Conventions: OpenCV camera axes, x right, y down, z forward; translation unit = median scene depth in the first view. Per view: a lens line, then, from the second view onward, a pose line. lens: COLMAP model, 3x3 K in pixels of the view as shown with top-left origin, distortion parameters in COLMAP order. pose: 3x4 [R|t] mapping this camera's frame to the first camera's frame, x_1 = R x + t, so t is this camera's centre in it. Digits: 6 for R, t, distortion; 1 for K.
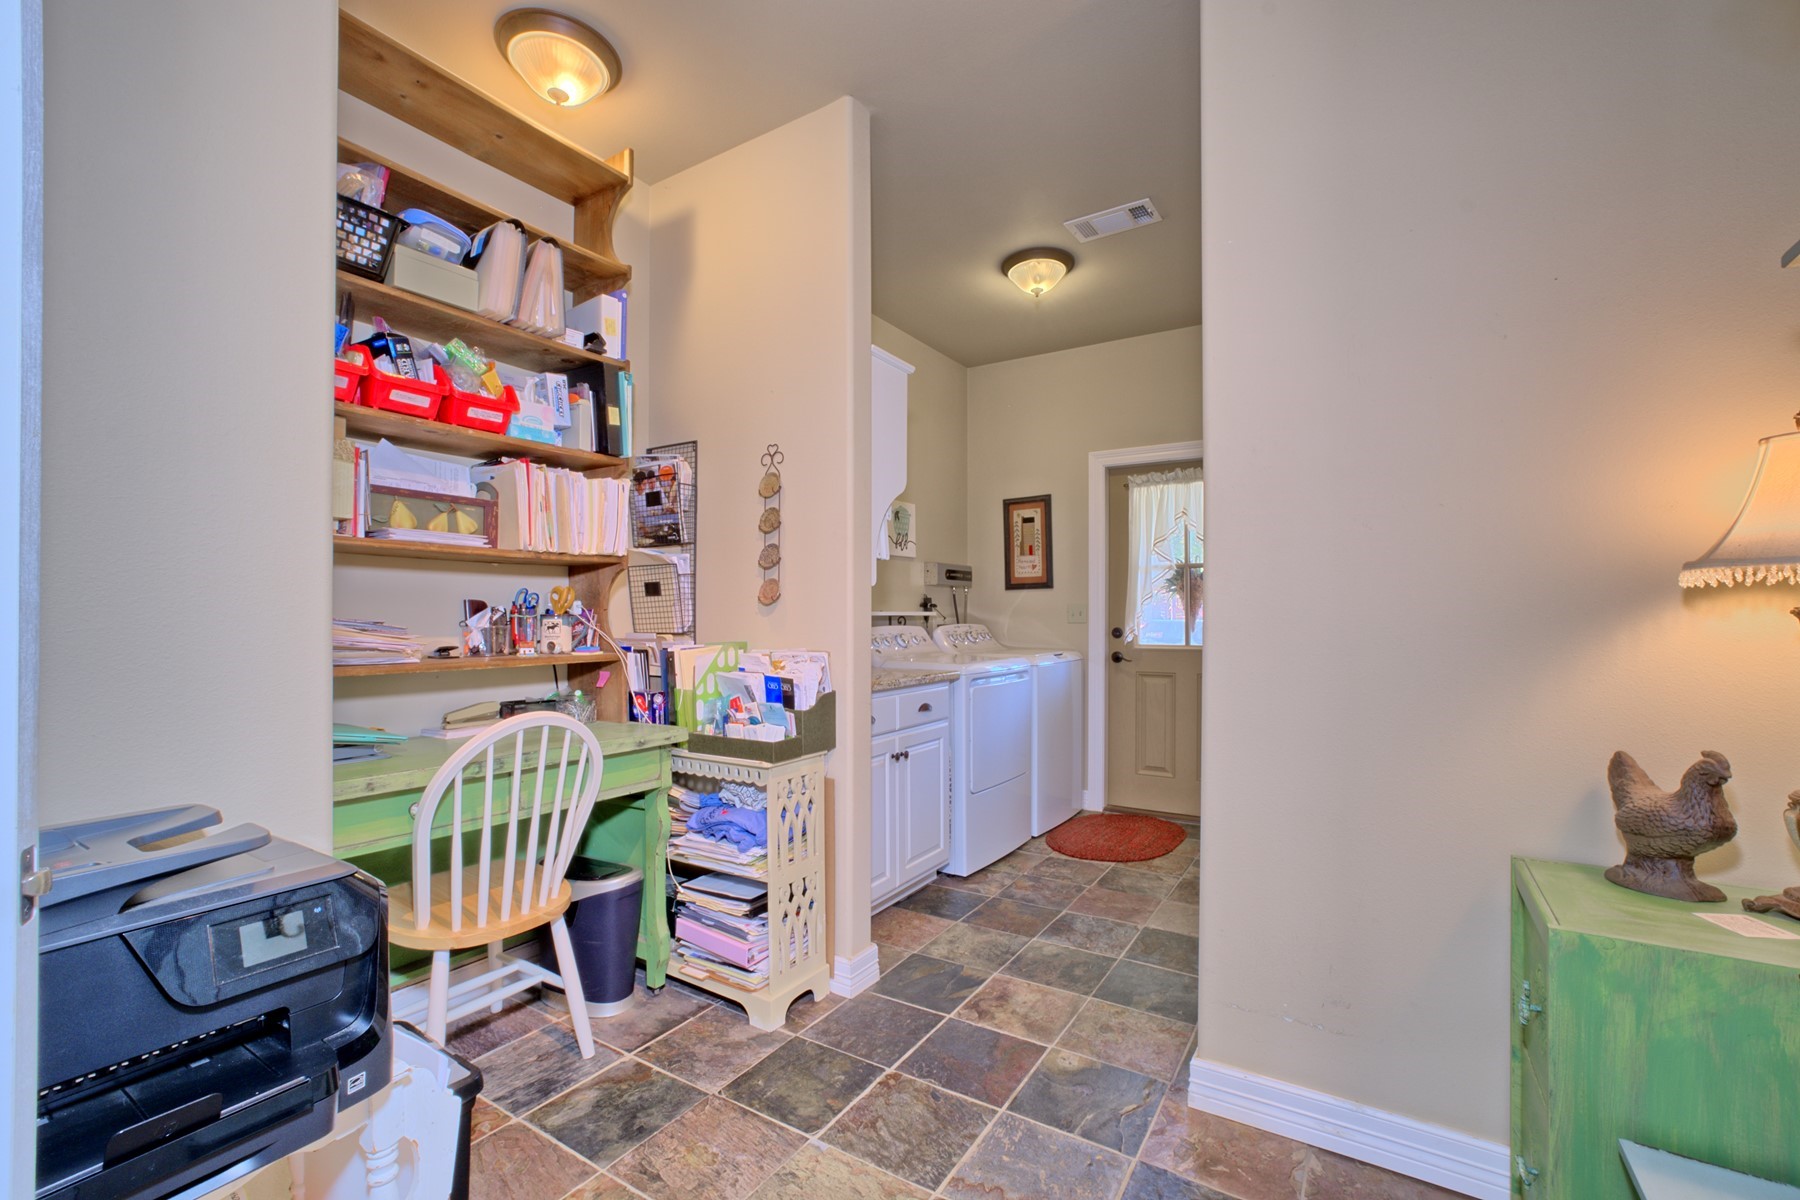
lens RADIAL K [[785.9, 0, 893.7], [0, 785.9, 614.5], [0, 0, 1]] dist [-0.000703, 0.000498]
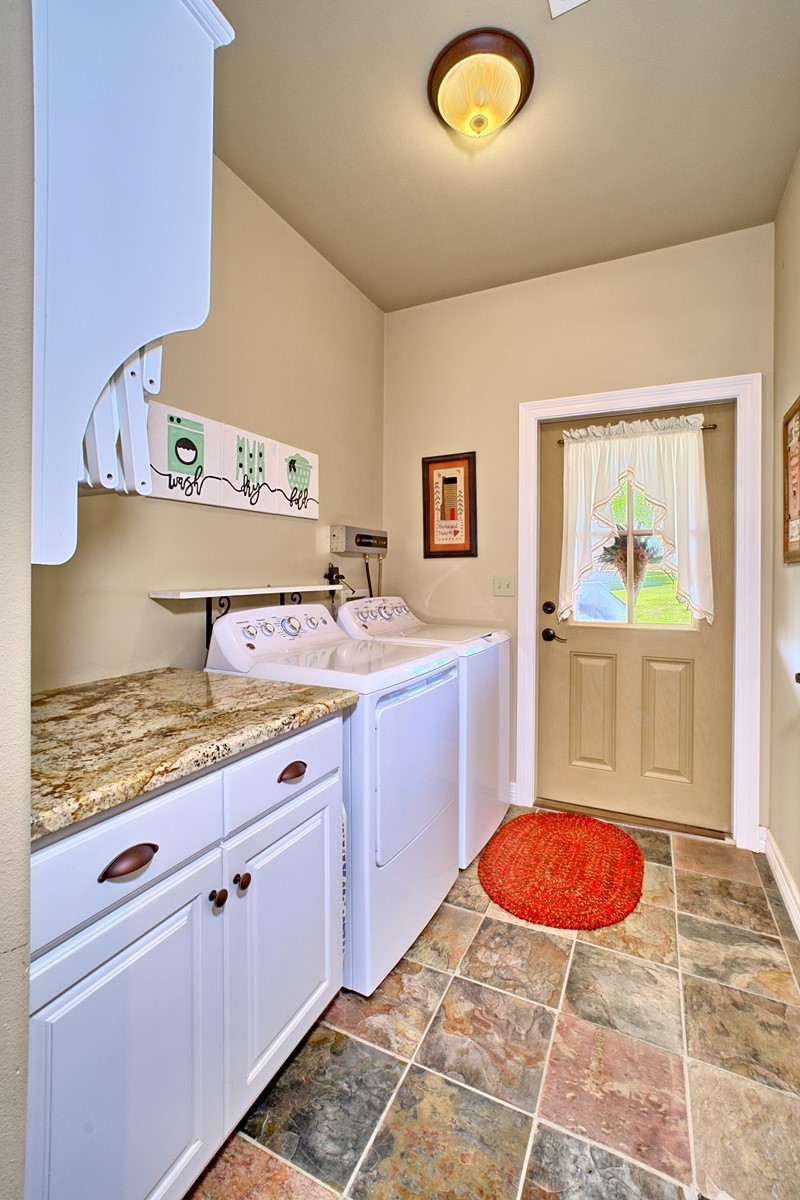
lens RADIAL K [[524.0, 0, 459.1], [0, 524.0, 576.1], [0, 0, 1]] dist [-0.000703, 0.000498]
pose [[0.976164, -0.002756, 0.217016, 0.054356], [0.000428, 0.999942, 0.010773, -0.018731], [-0.217033, -0.010423, 0.976109, 0.436694]]
